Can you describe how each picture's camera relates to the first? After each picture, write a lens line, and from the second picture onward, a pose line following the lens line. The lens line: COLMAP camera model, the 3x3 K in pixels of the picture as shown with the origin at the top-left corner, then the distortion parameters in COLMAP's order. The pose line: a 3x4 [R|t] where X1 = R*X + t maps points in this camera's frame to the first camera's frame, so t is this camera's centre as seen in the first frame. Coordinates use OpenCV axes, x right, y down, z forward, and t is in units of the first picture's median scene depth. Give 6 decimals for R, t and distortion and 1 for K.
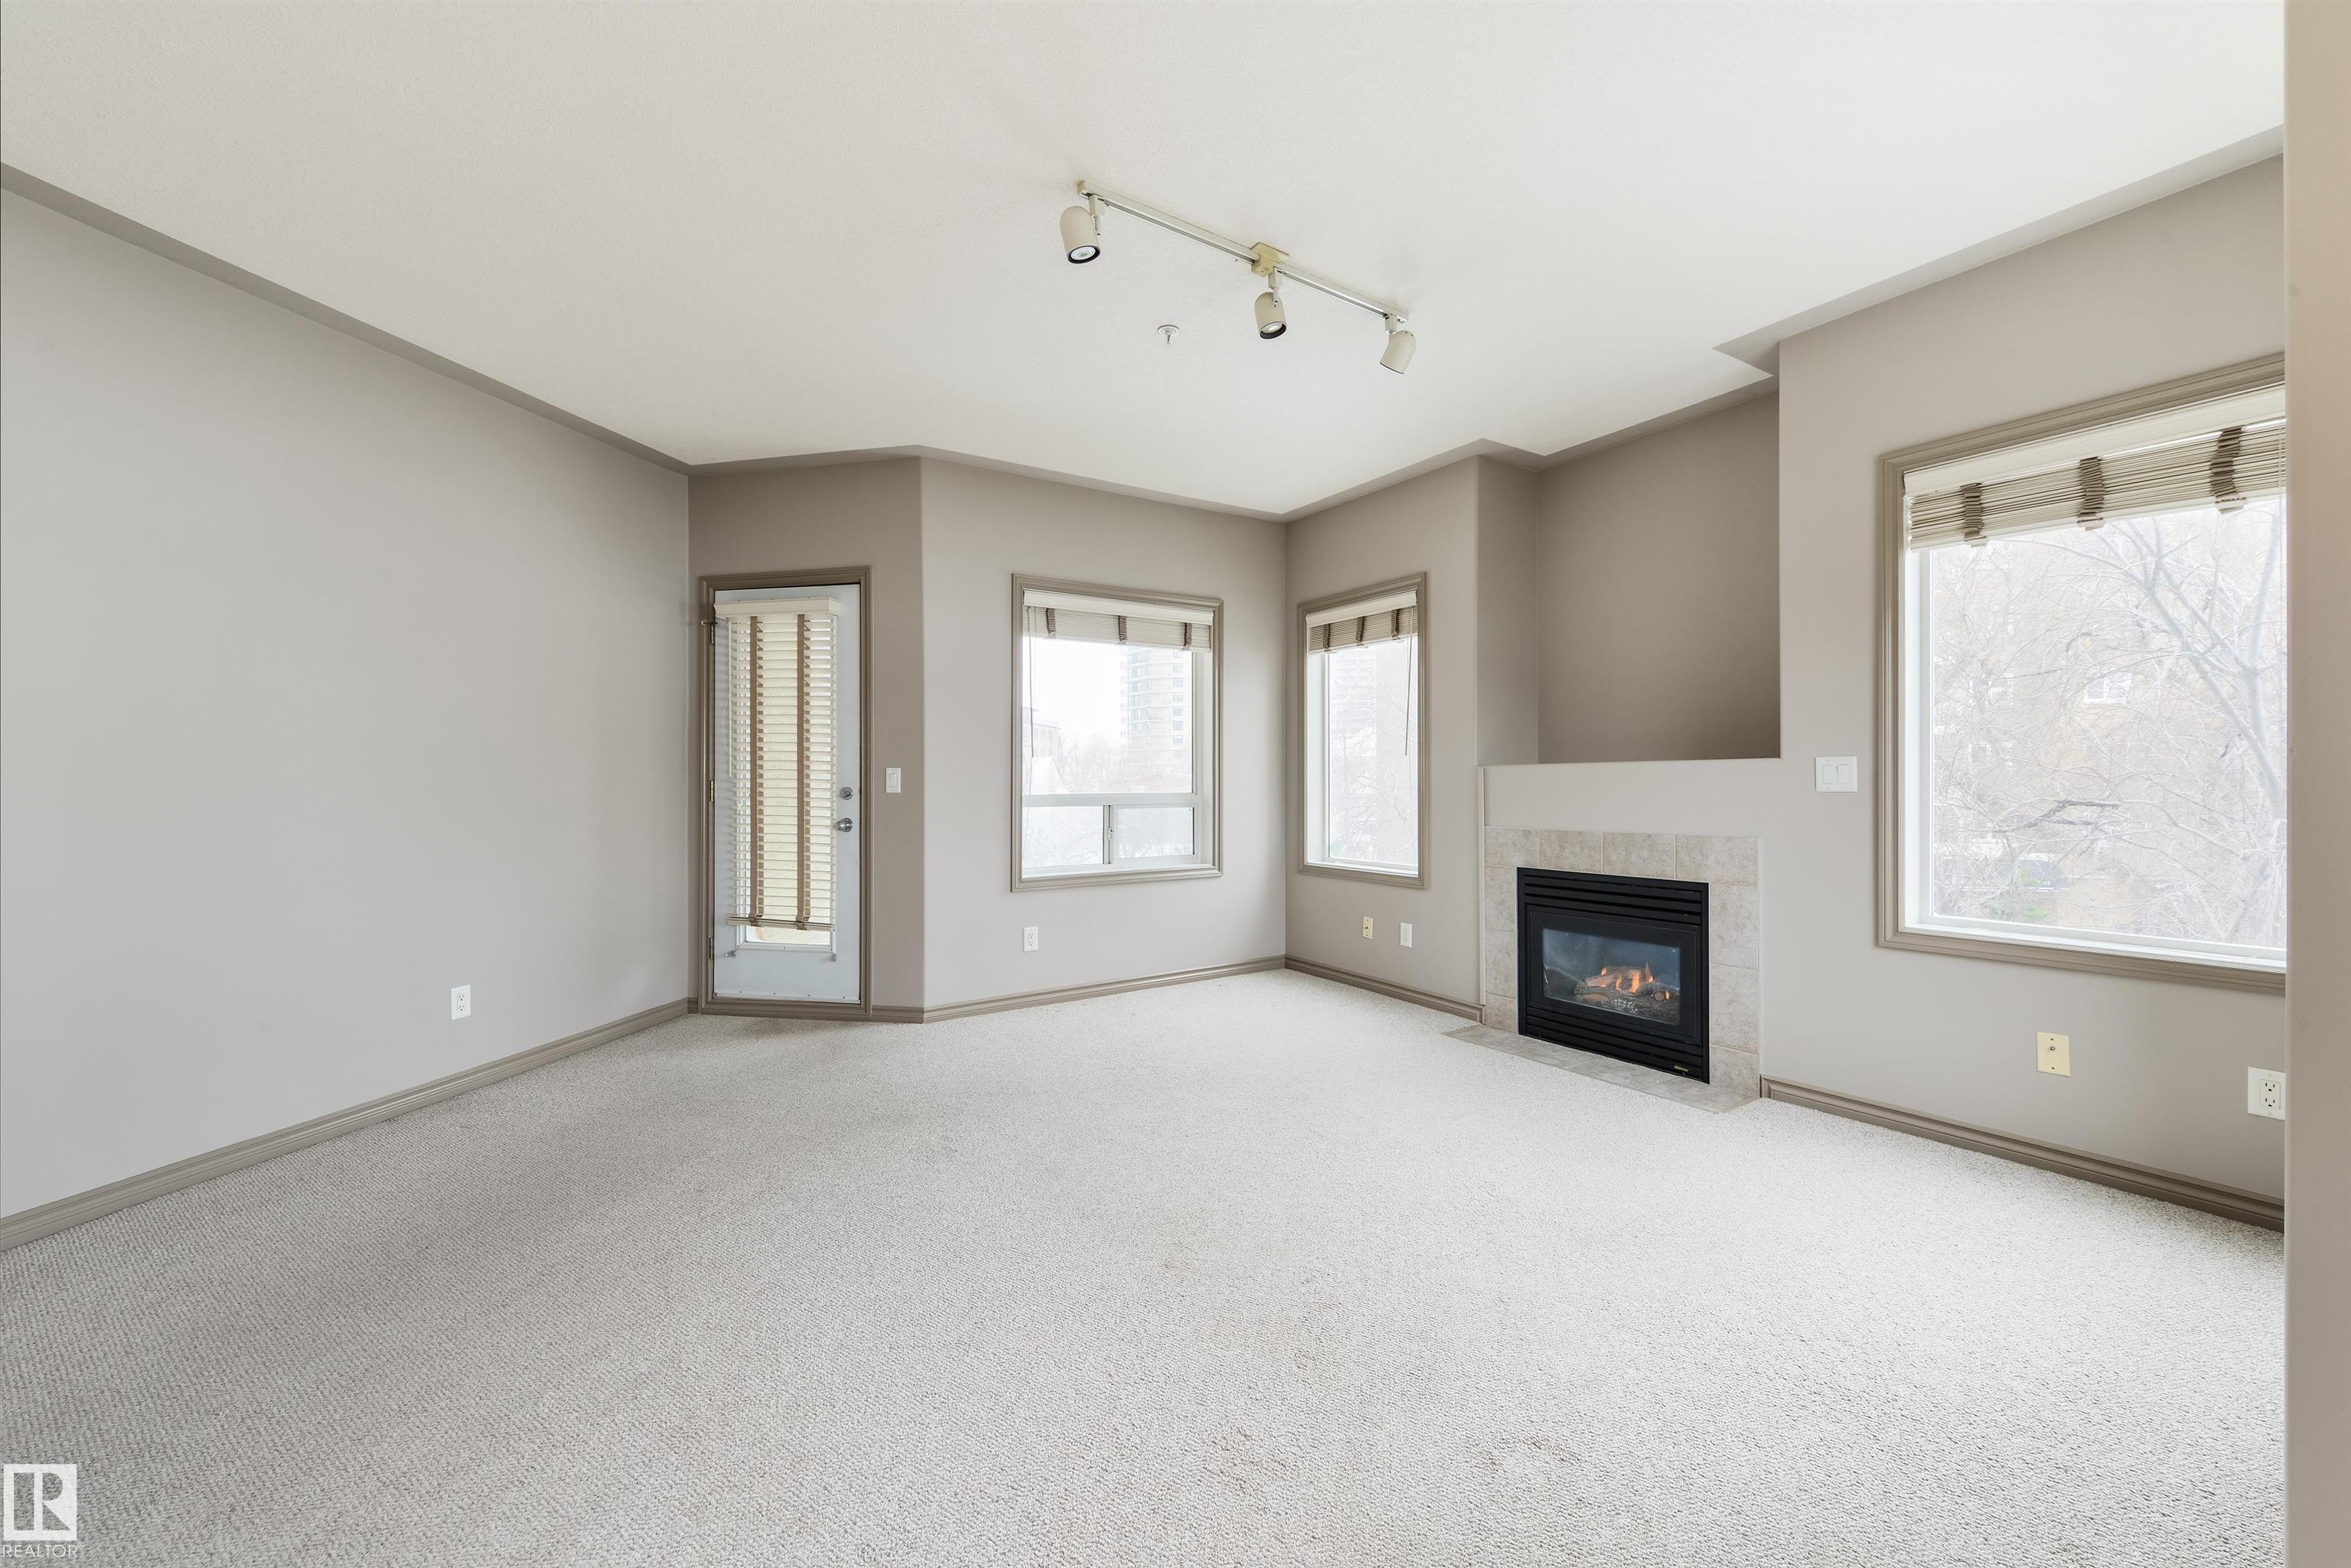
lens RADIAL K [[924.9, 0, 1191.5], [0, 924.9, 782.9], [0, 0, 1]] dist [0.005583, -0.002953]
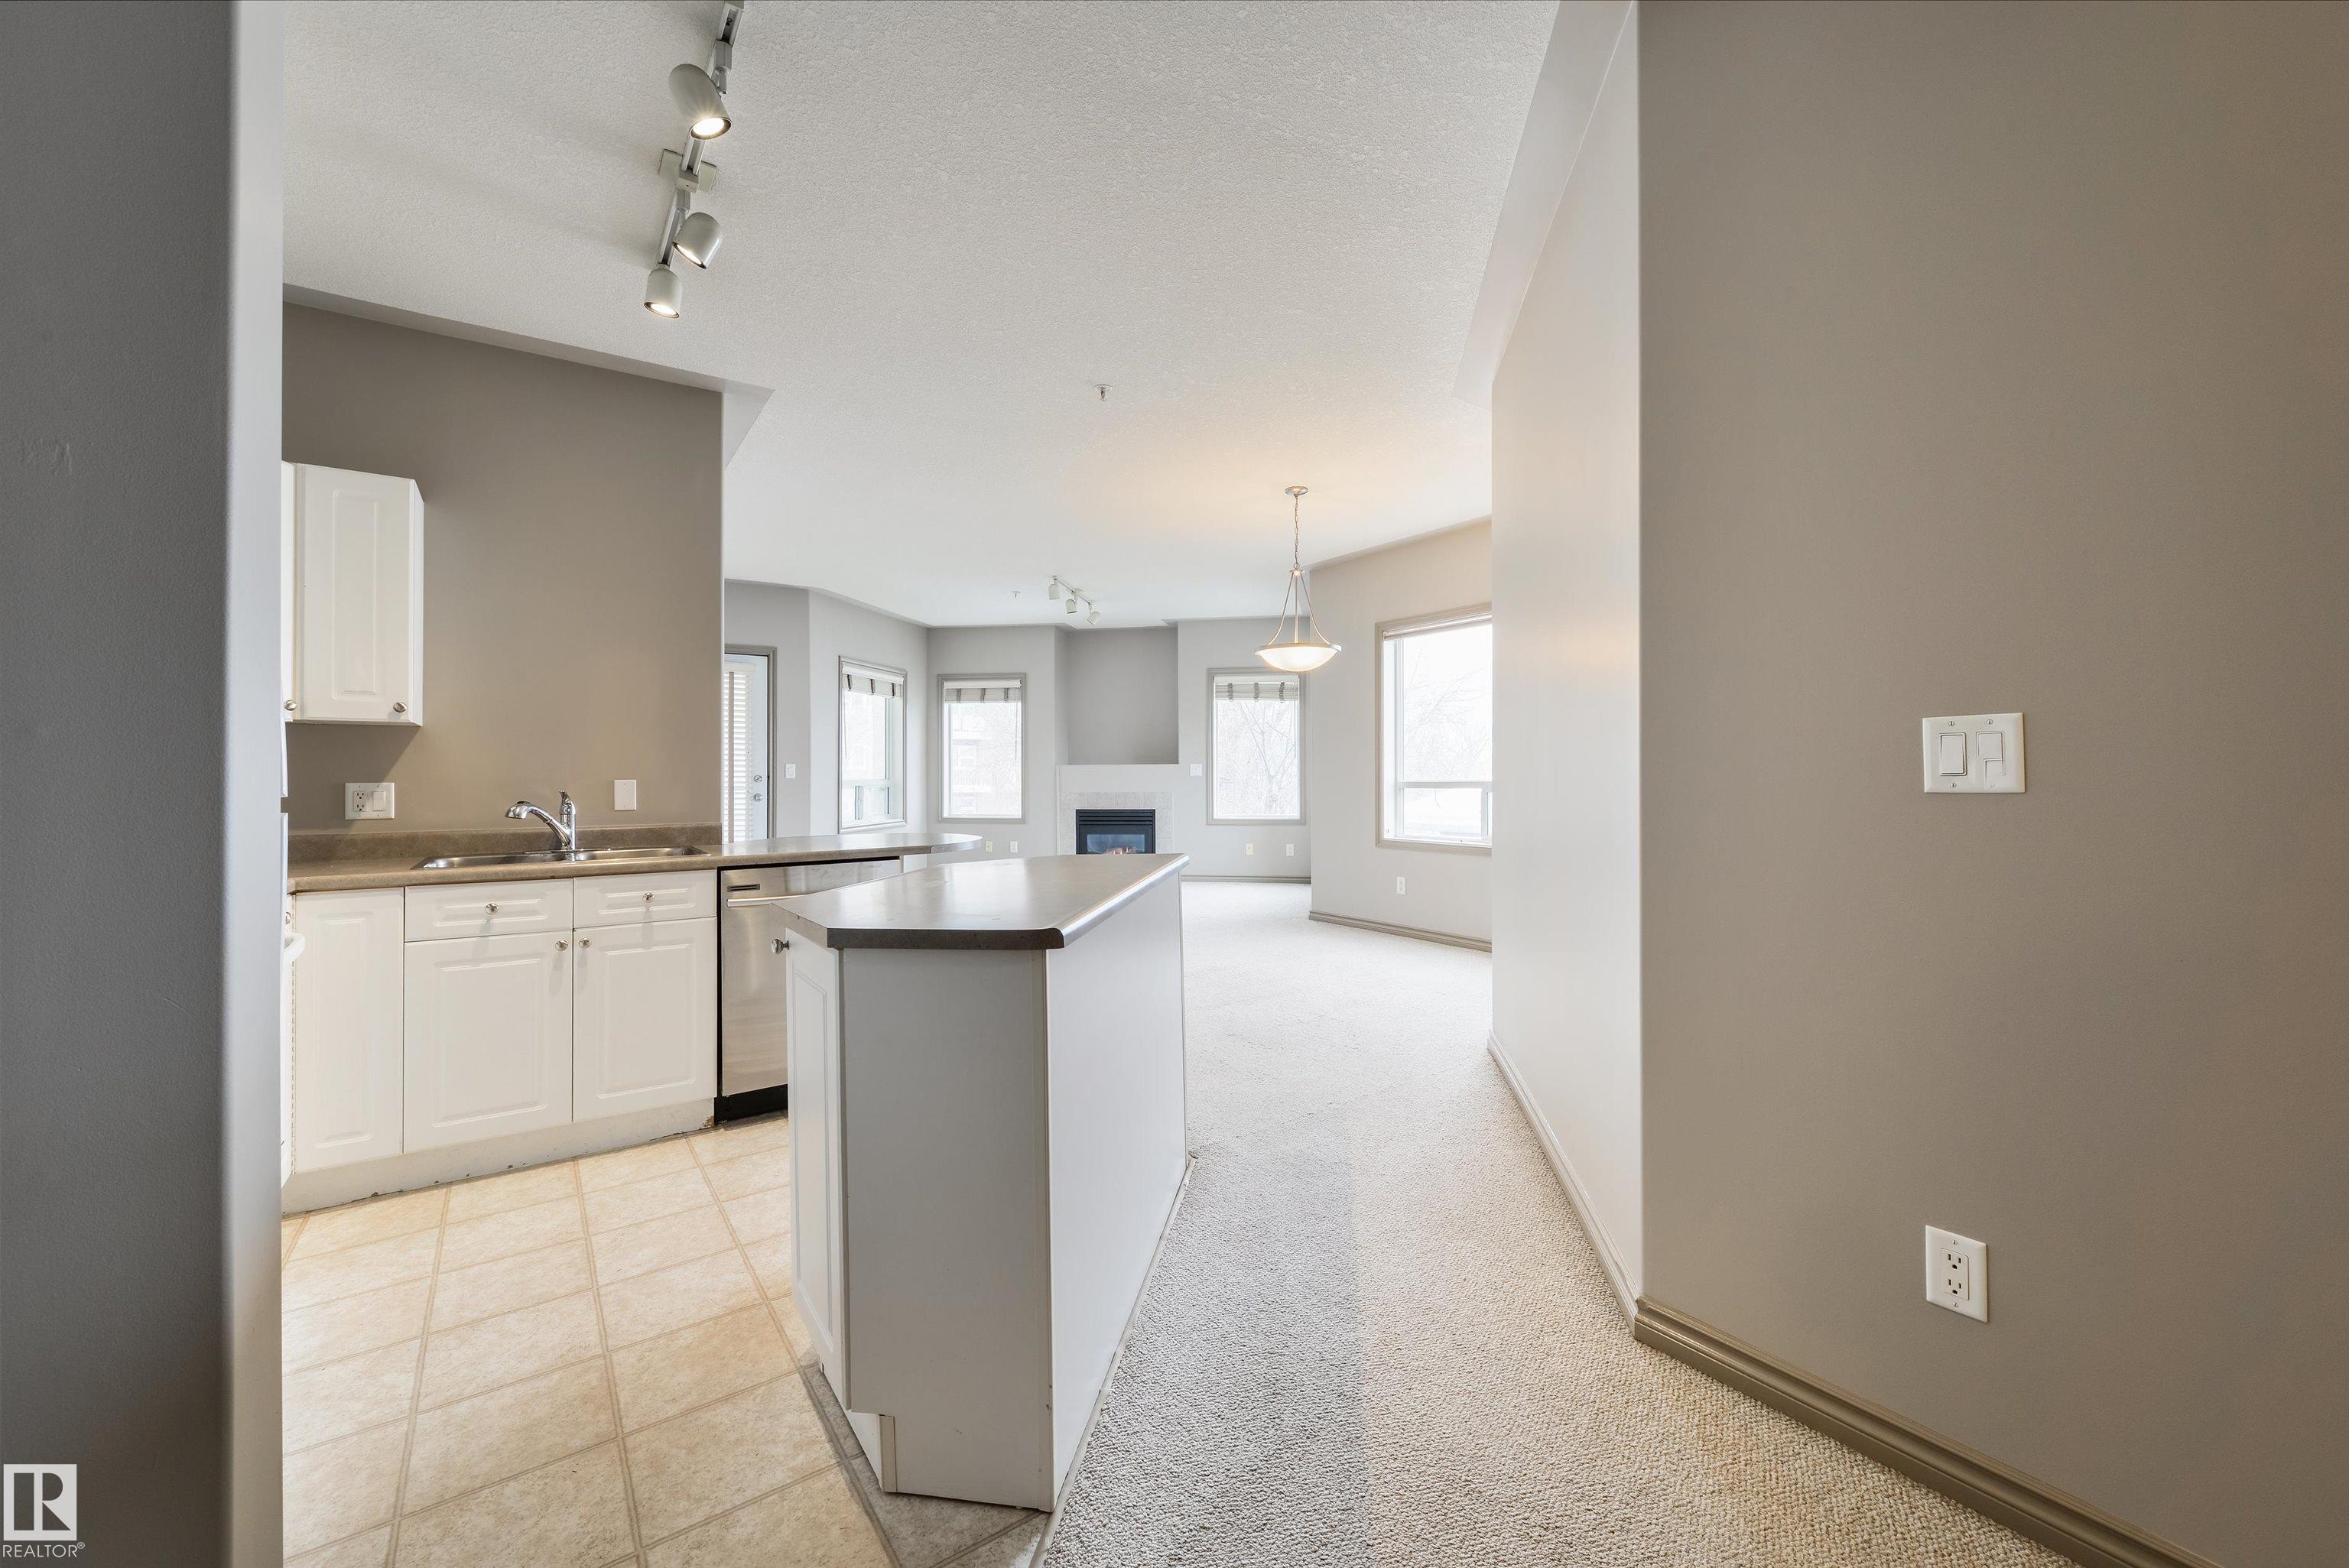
lens RADIAL K [[924.0, 0, 1192.2], [0, 924.0, 767.9], [0, 0, 1]] dist [0.005583, -0.002953]
pose [[0.679829, 0.004586, 0.733357, -1.078108], [0.001076, 0.999973, -0.007250, 0.004454], [-0.733370, 0.005718, 0.679805, -0.740382]]
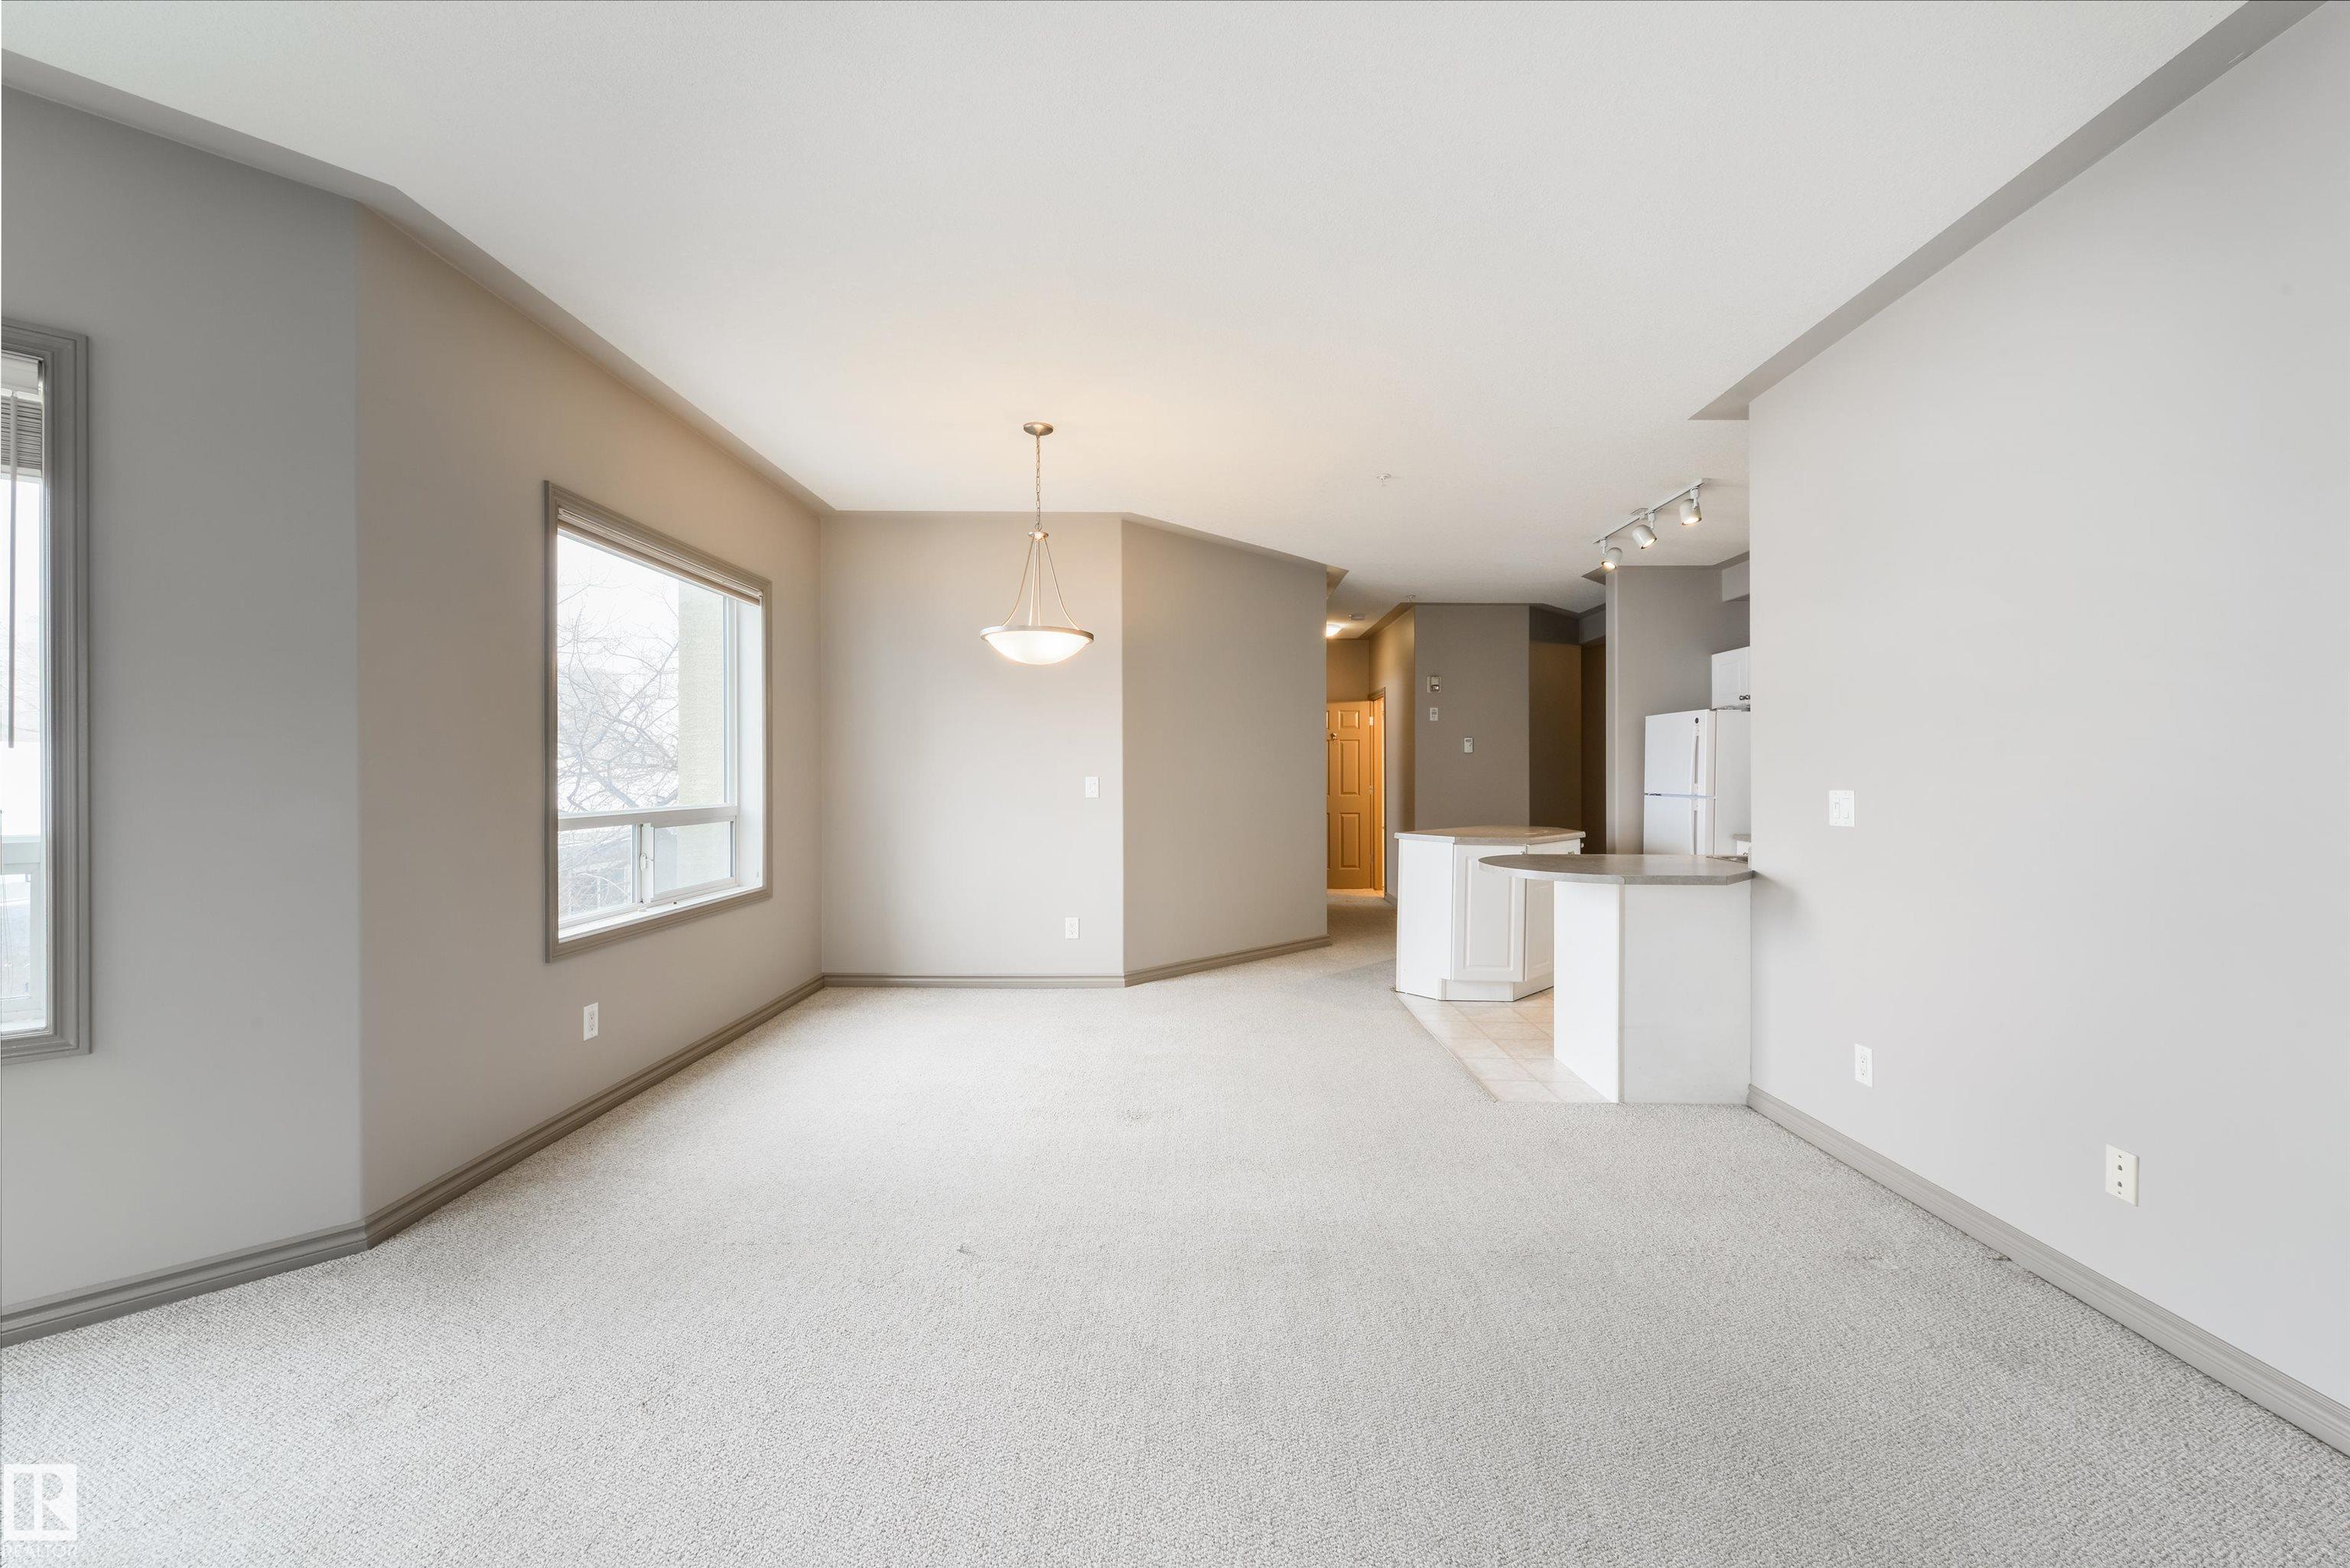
lens RADIAL K [[924.5, 0, 1187.1], [0, 924.5, 774.8], [0, 0, 1]] dist [0.005583, -0.002953]
pose [[-0.981580, 0.002717, -0.191034, -0.133881], [0.003473, 0.999987, -0.003626, -0.014180], [0.191022, -0.004223, -0.981577, 0.806587]]
